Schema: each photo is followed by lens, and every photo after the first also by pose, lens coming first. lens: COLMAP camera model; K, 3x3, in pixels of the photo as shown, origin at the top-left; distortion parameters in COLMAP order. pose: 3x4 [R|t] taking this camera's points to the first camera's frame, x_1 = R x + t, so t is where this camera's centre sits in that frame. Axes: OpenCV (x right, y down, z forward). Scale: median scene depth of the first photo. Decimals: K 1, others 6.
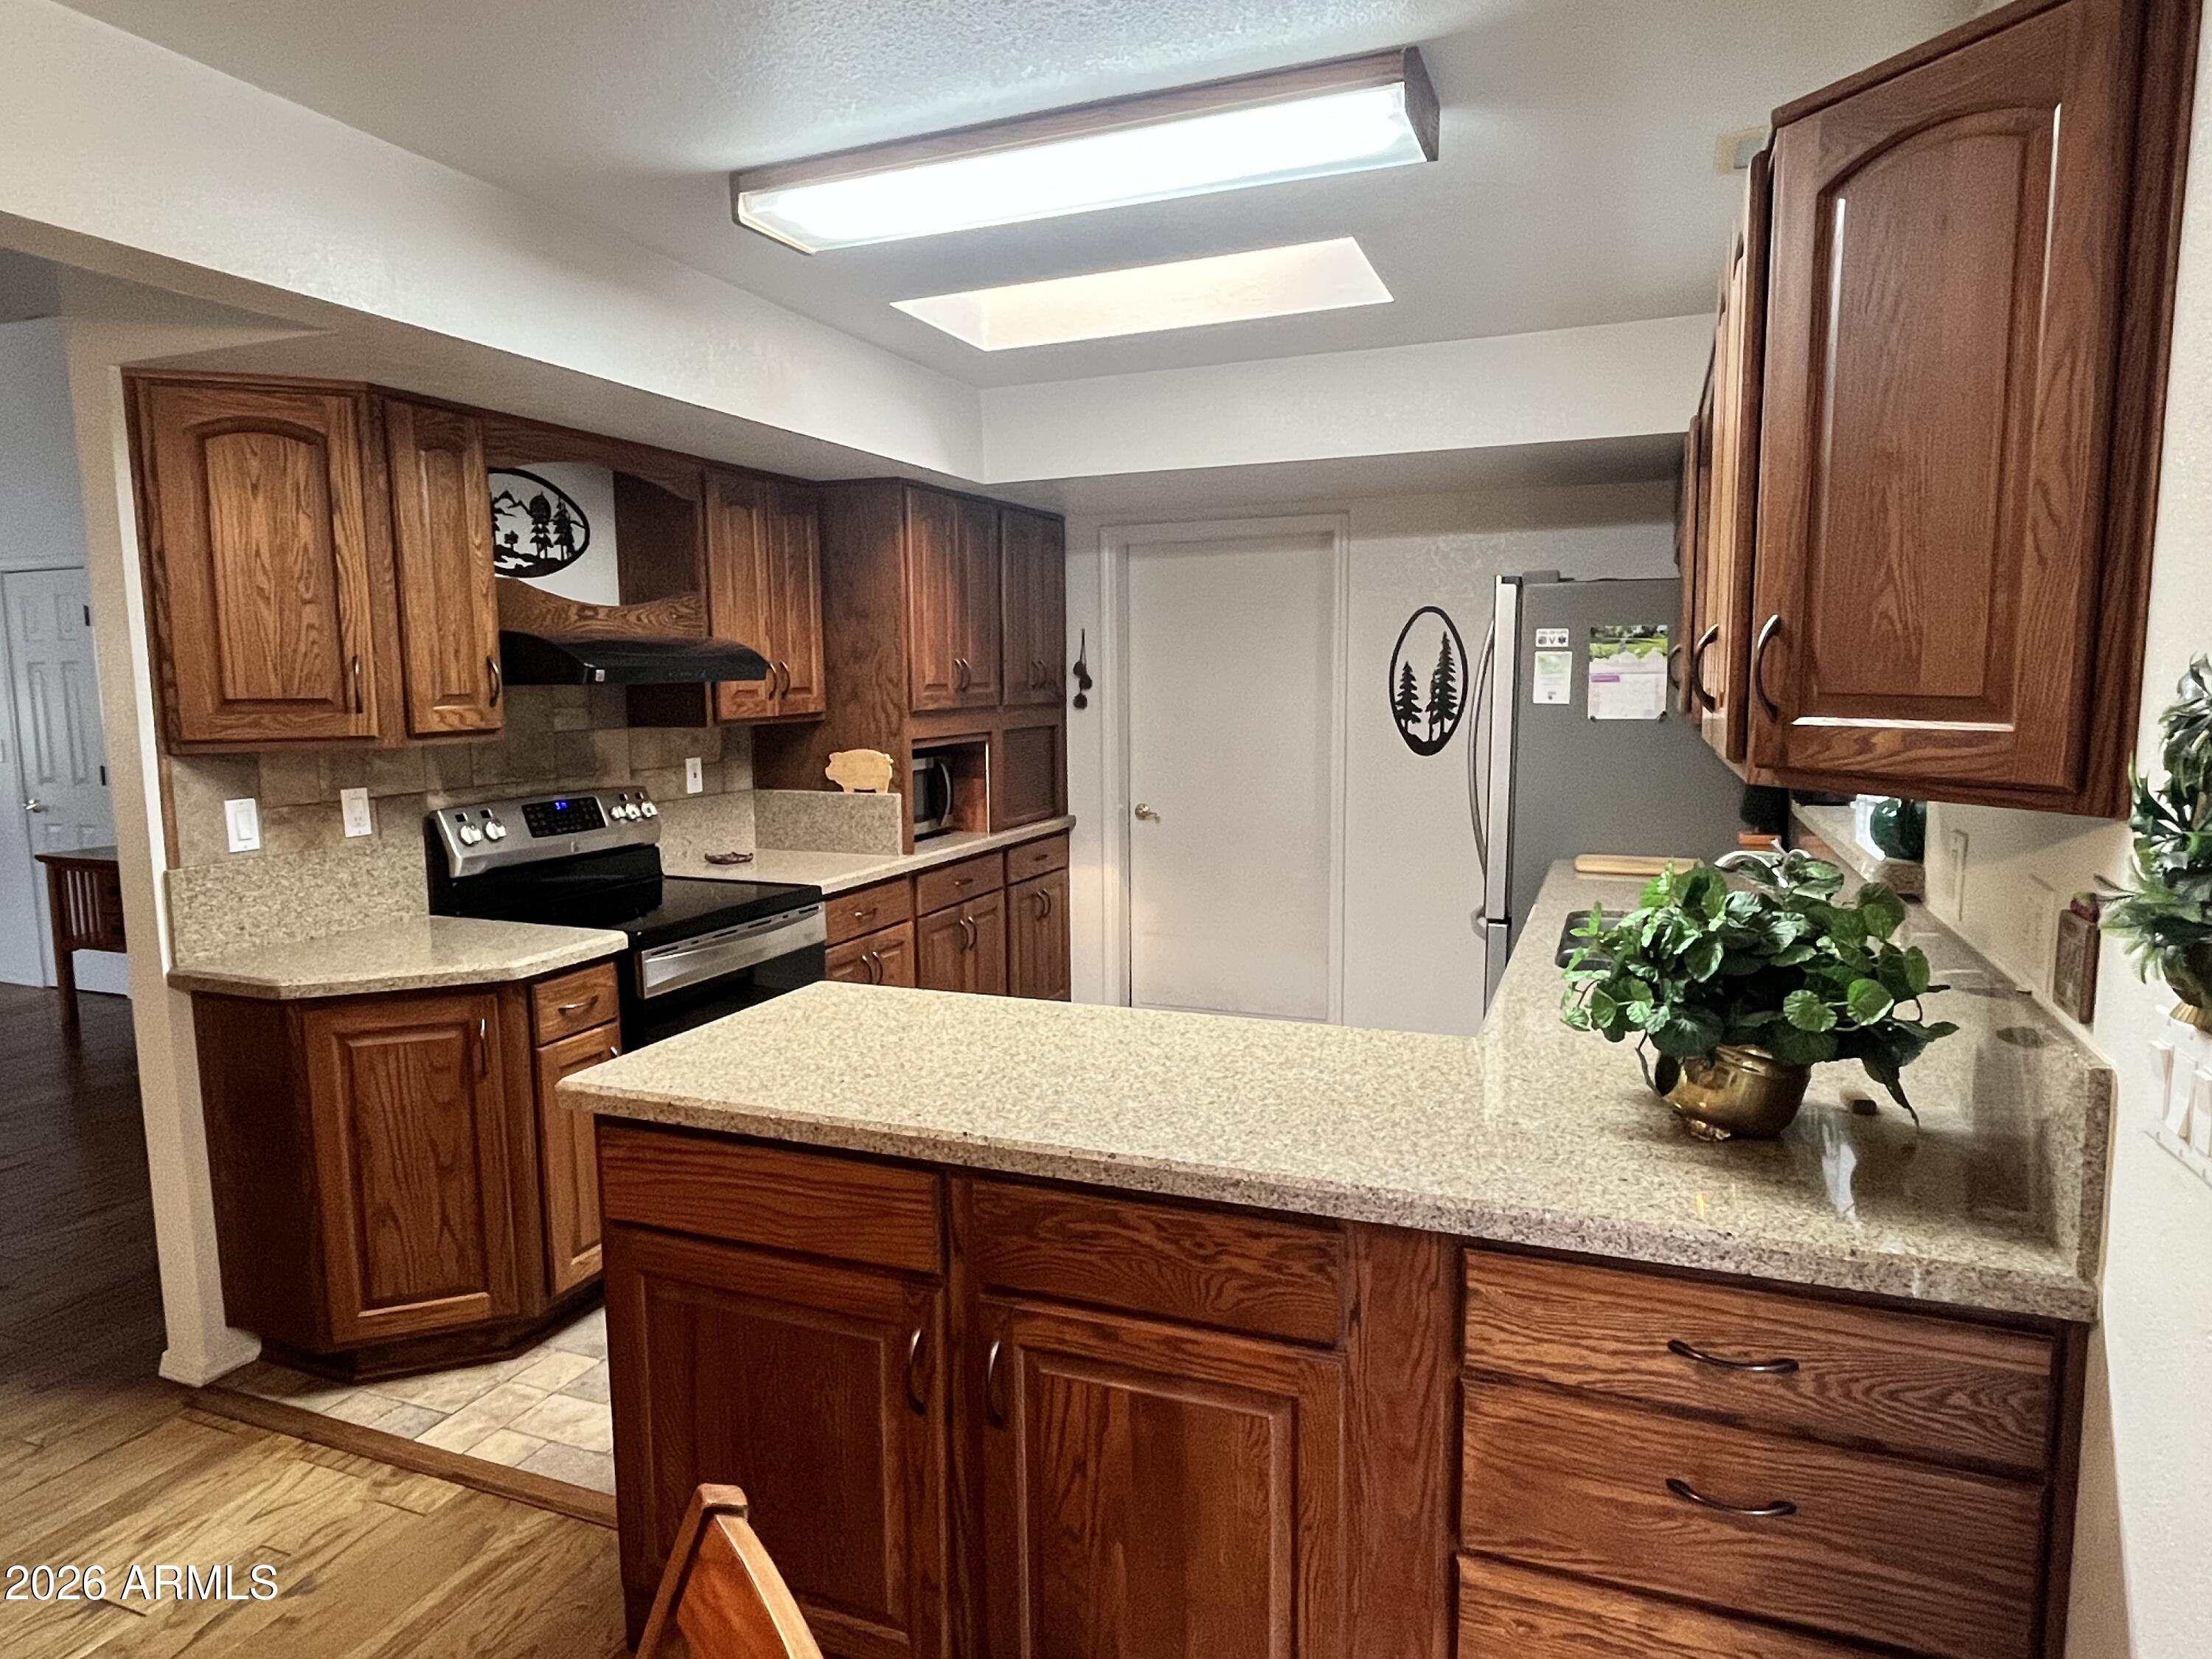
lens RADIAL K [[1338.9, 0, 1092.1], [0, 1338.9, 832.2], [0, 0, 1]] dist [0.007216, -0.001289]
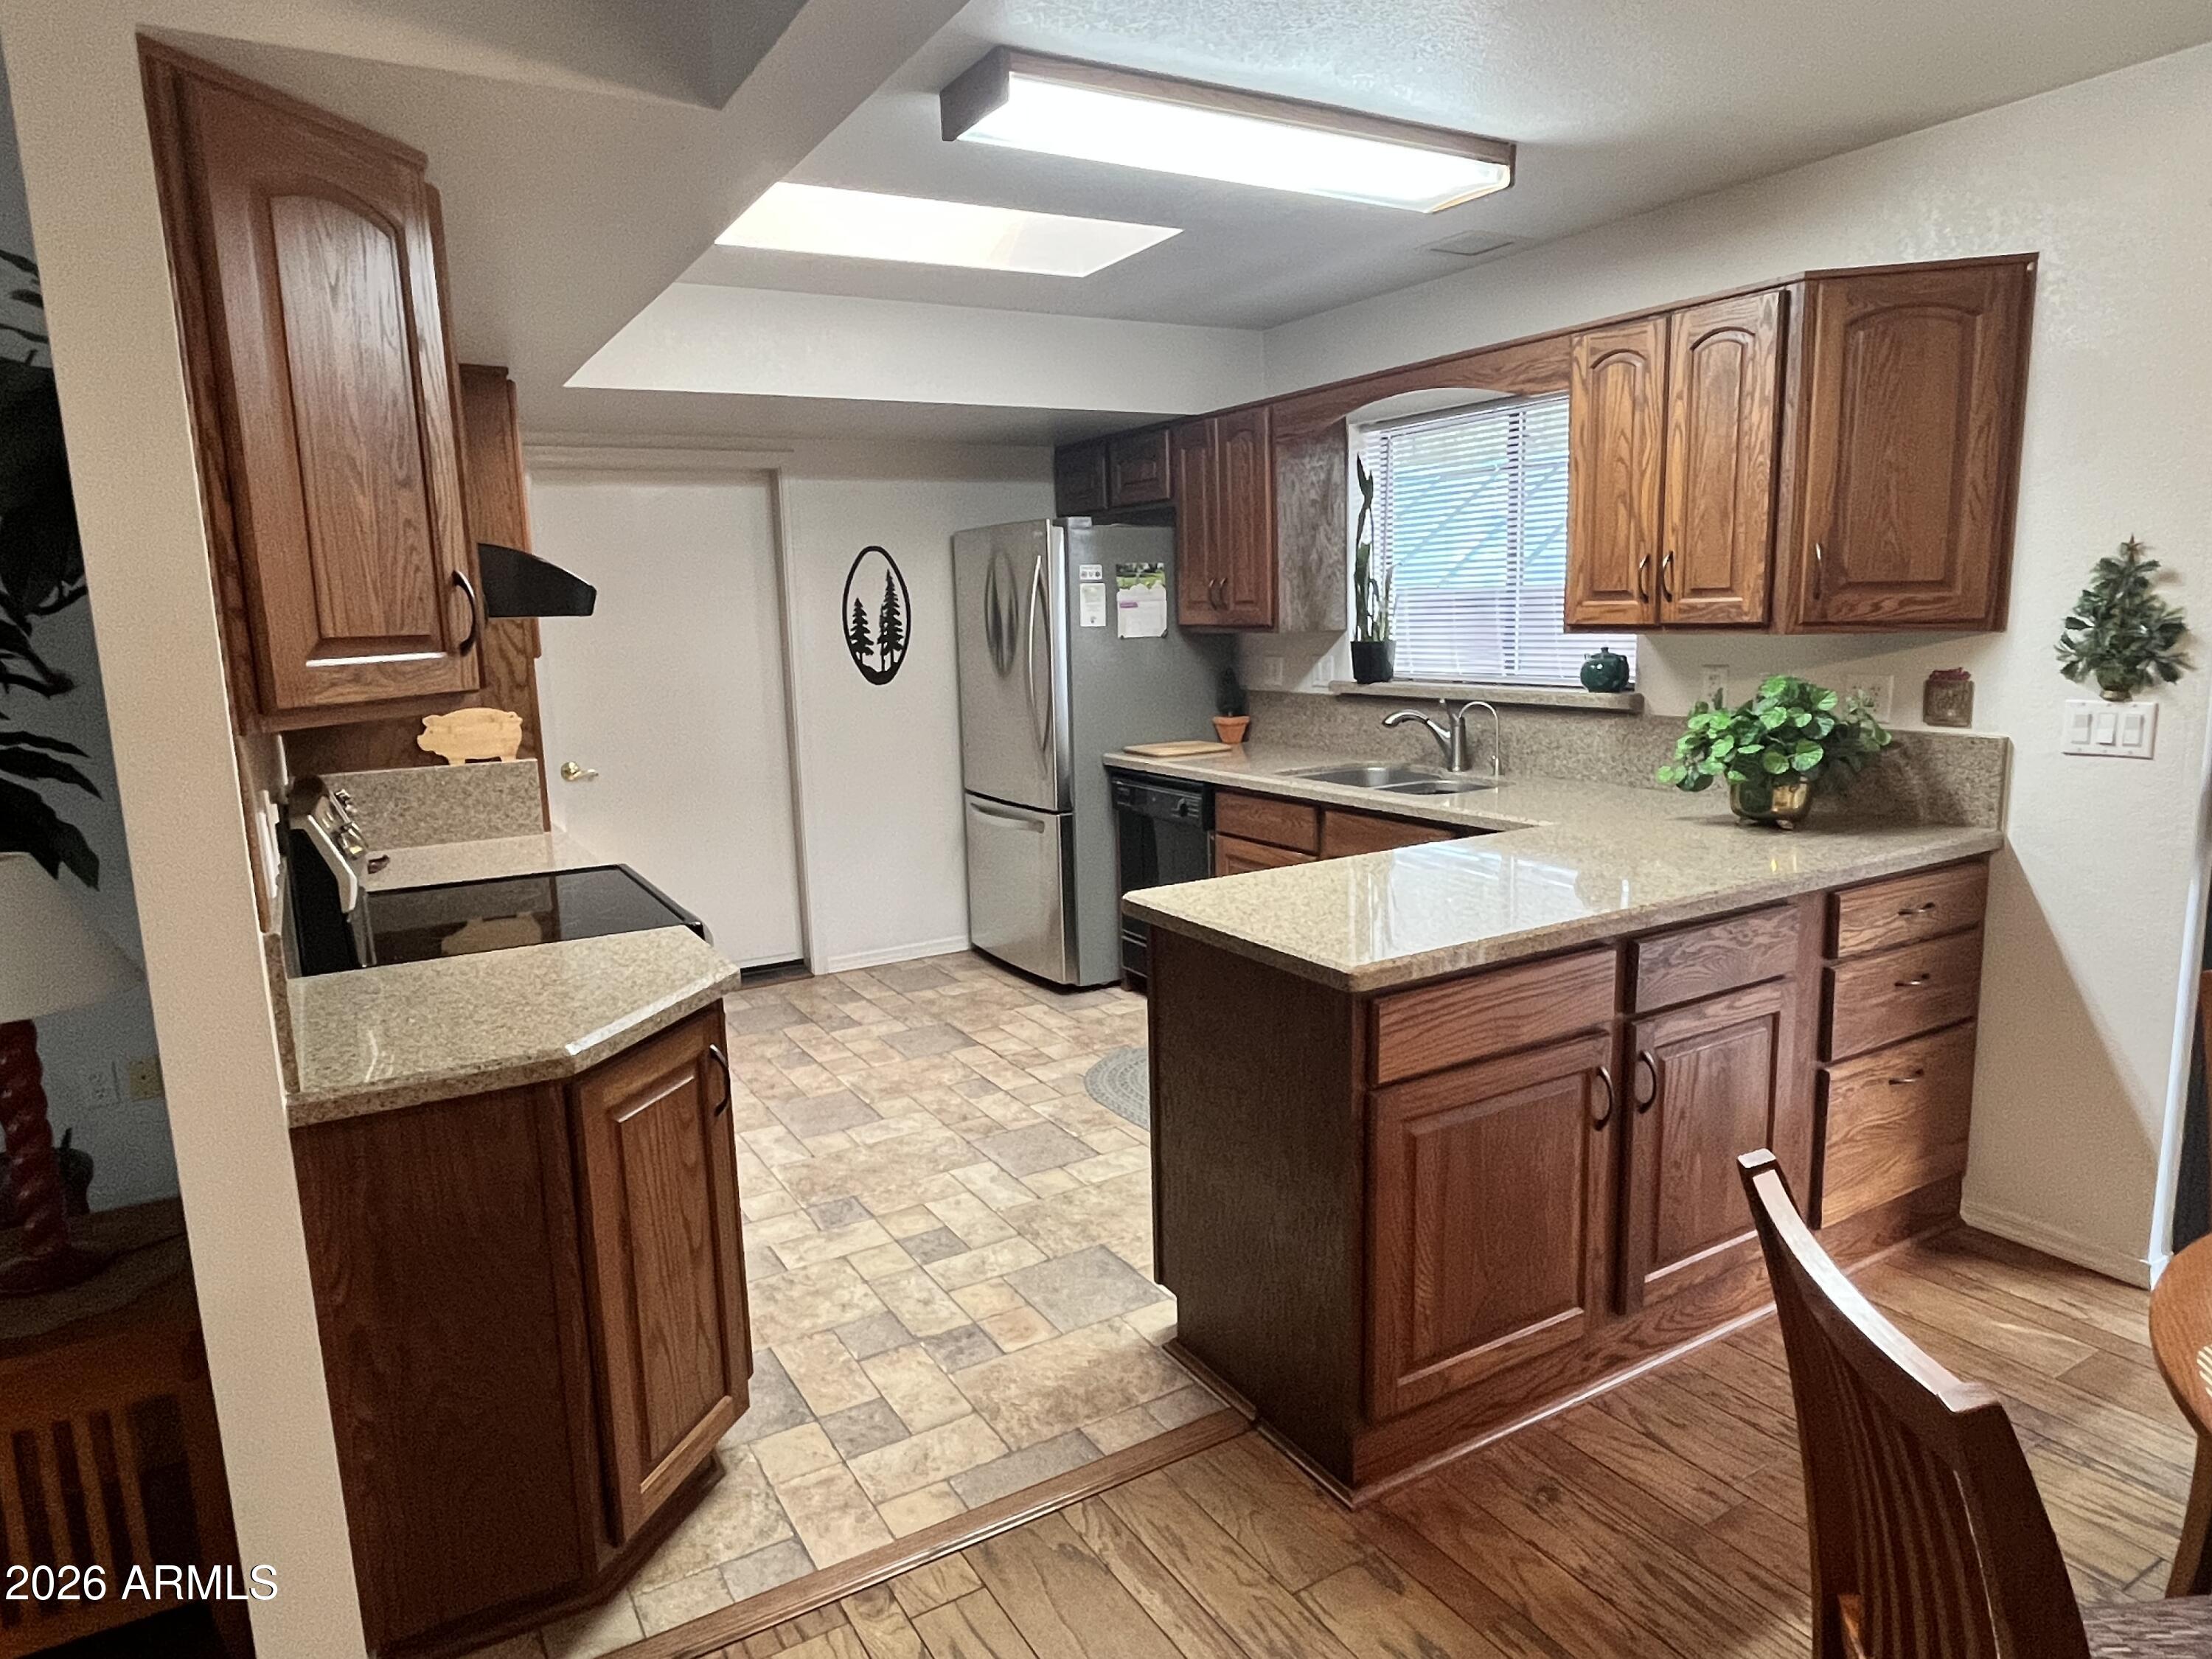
lens RADIAL K [[1338.9, 0, 1098.6], [0, 1338.9, 831.1], [0, 0, 1]] dist [0.007216, -0.001289]
pose [[0.611729, -0.141352, 0.778336, -0.651010], [0.118413, 0.989183, 0.086578, -0.016753], [-0.782155, 0.039202, 0.621850, 0.248648]]
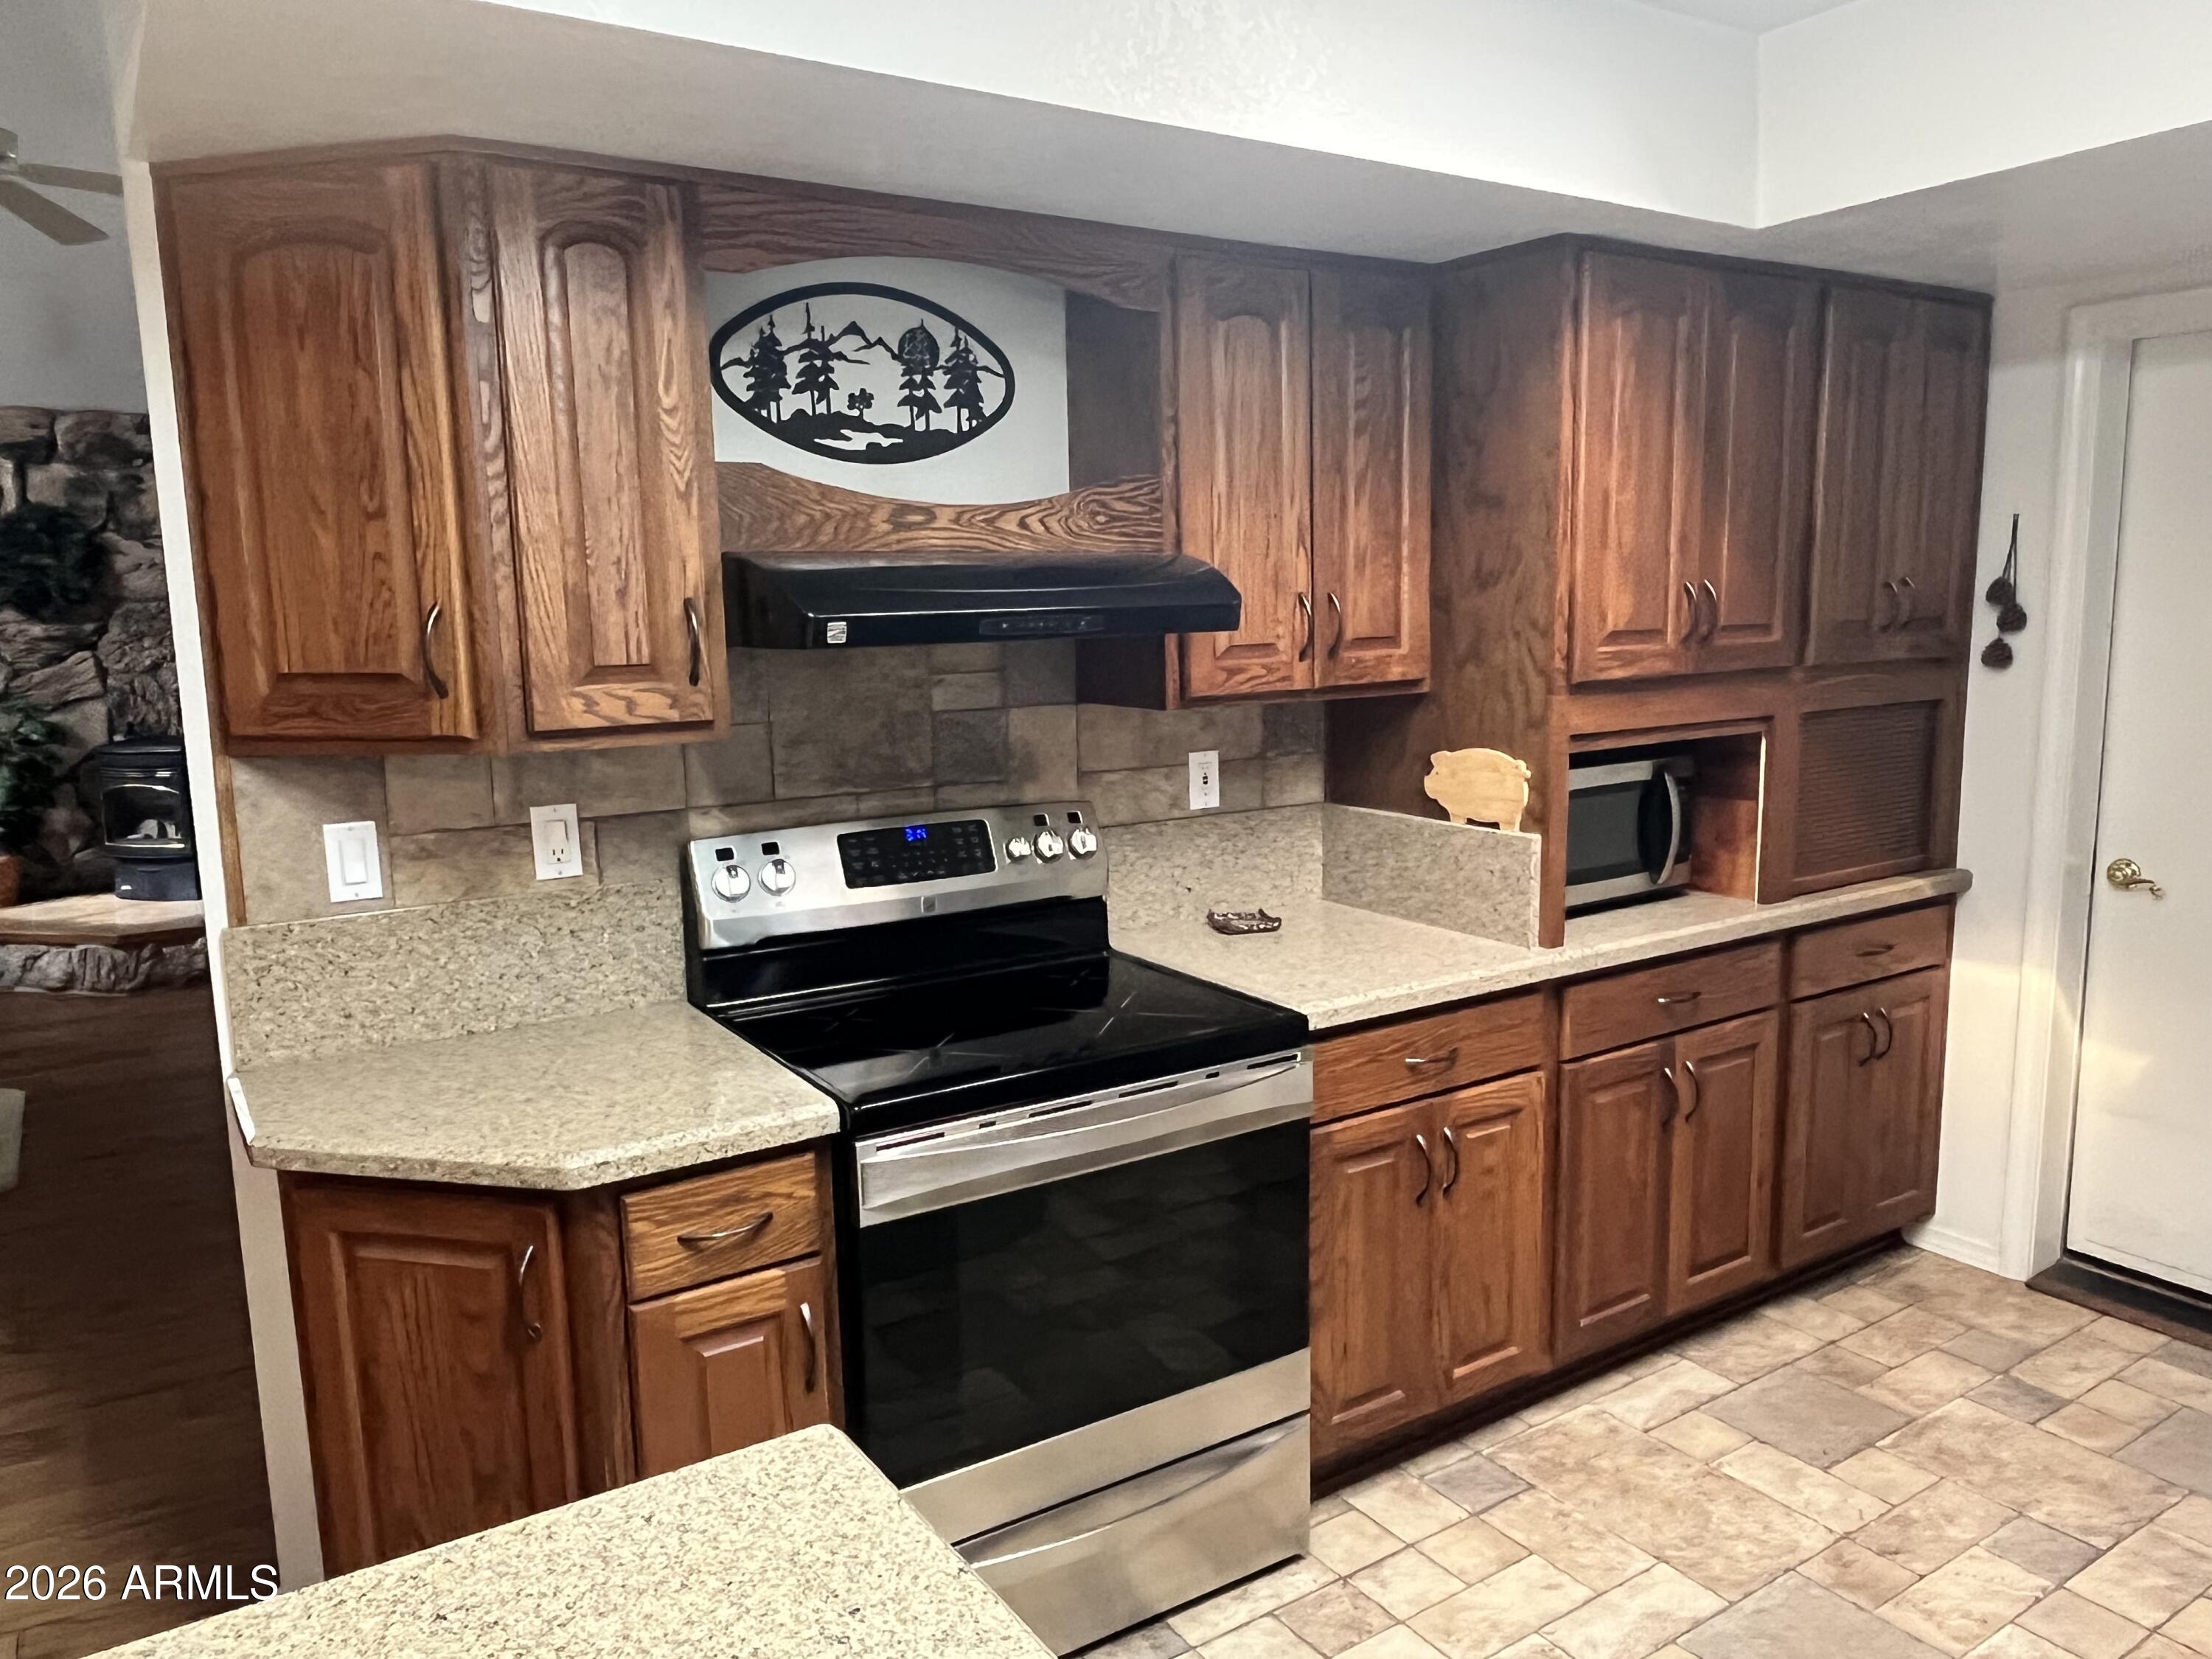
lens RADIAL K [[1573.9, 0, 1125.0], [0, 1573.9, 832.6], [0, 0, 1]] dist [0.009536, -0.002139]
pose [[0.827574, 0.079001, -0.555770, 0.080675], [-0.056754, 0.996750, 0.057175, -0.063450], [0.558481, -0.015774, 0.829368, 0.426230]]
